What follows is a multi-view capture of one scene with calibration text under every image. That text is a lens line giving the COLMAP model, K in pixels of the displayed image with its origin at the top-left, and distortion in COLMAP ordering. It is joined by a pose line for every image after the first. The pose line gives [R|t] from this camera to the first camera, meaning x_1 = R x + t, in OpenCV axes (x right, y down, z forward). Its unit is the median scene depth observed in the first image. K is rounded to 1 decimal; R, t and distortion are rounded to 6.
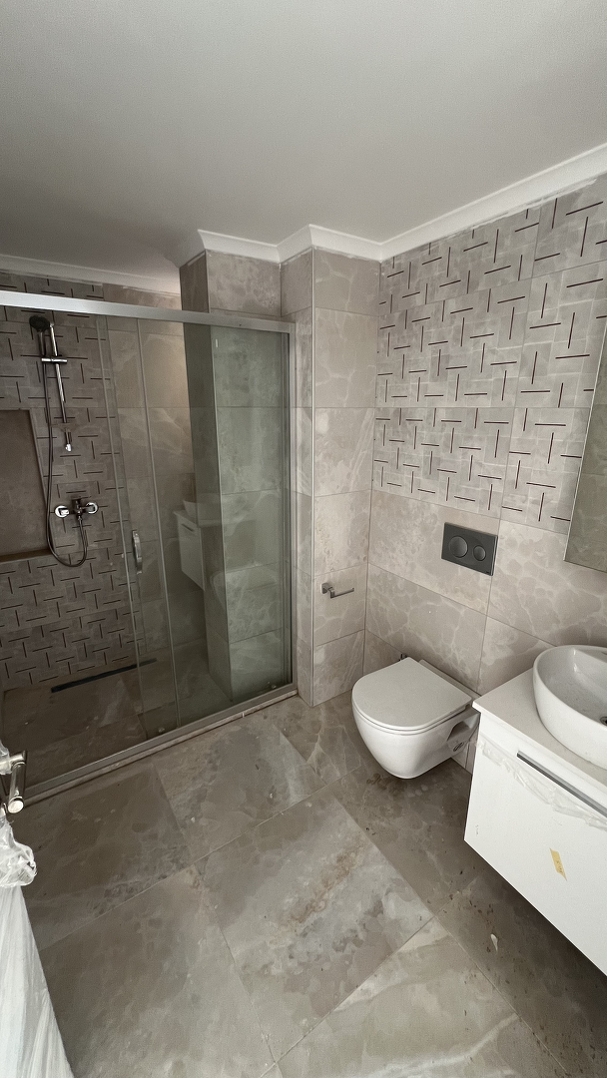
lens RADIAL K [[433.8, 0, 305.7], [0, 433.8, 548.1], [0, 0, 1]] dist [-0.007764, 0.002579]
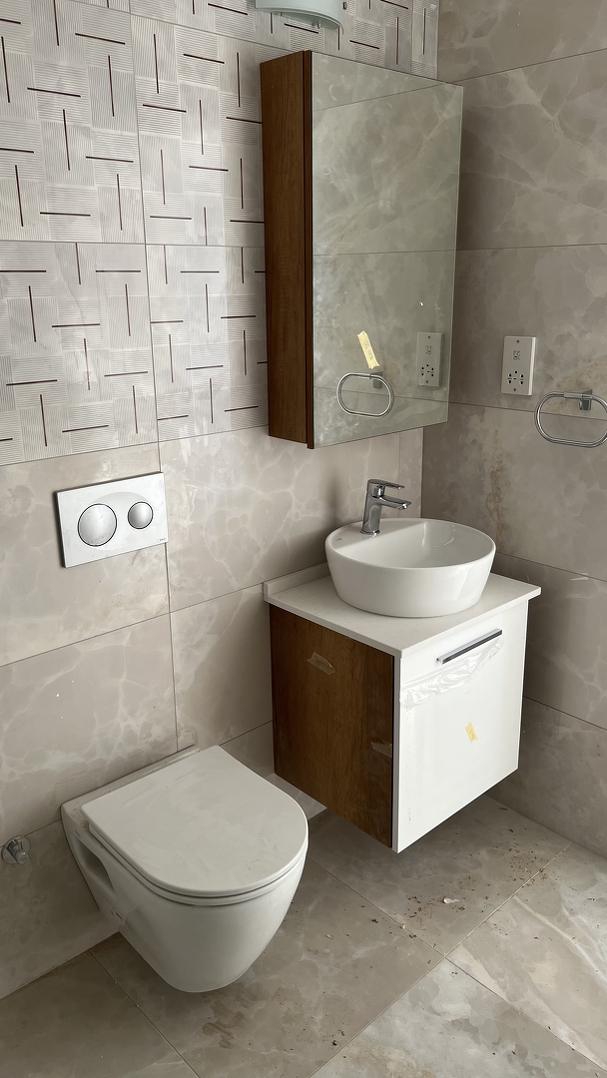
lens RADIAL K [[829.8, 0, 304.2], [0, 829.8, 531.9], [0, 0, 1]] dist [0.022540, -0.027487]
pose [[-0.185515, -0.300764, 0.935481, -0.701749], [0.295655, 0.890809, 0.345033, -0.306602], [-0.937109, 0.340588, -0.076336, 1.029268]]
